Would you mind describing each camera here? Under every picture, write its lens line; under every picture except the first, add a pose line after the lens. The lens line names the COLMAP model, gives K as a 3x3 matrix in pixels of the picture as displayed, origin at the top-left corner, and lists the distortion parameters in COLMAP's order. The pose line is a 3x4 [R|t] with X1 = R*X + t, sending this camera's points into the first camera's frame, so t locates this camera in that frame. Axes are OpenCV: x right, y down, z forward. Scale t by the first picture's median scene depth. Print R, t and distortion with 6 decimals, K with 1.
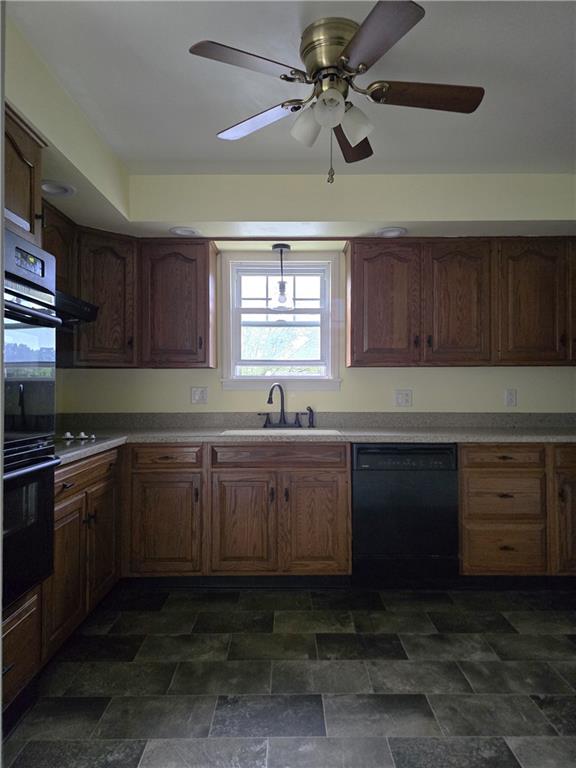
lens RADIAL K [[513.8, 0, 288.0], [0, 513.8, 384.0], [0, 0, 1]] dist [0.067082, -0.059308]
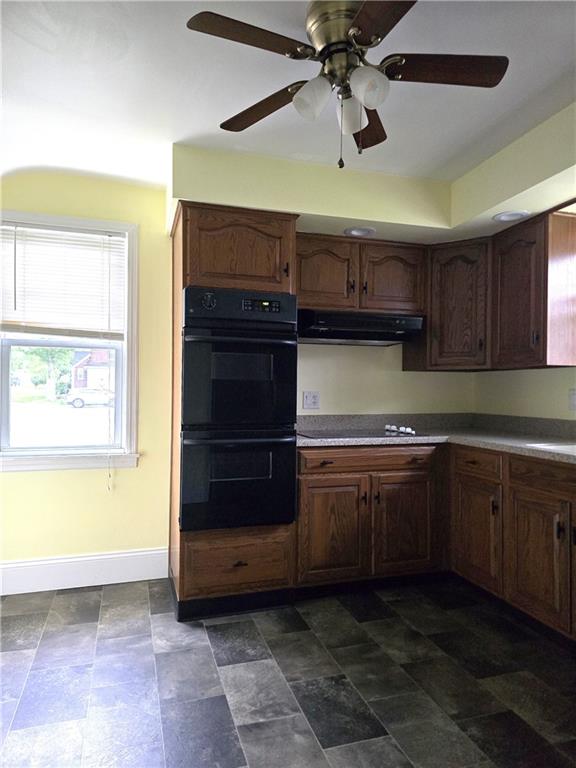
lens RADIAL K [[509.4, 0, 297.5], [0, 509.4, 388.6], [0, 0, 1]] dist [0.066177, -0.065107]
pose [[0.301425, 0.002600, -0.953486, 0.582464], [0.002962, 0.999989, 0.003664, 0.000608], [0.953485, -0.003929, 0.301414, 0.399529]]
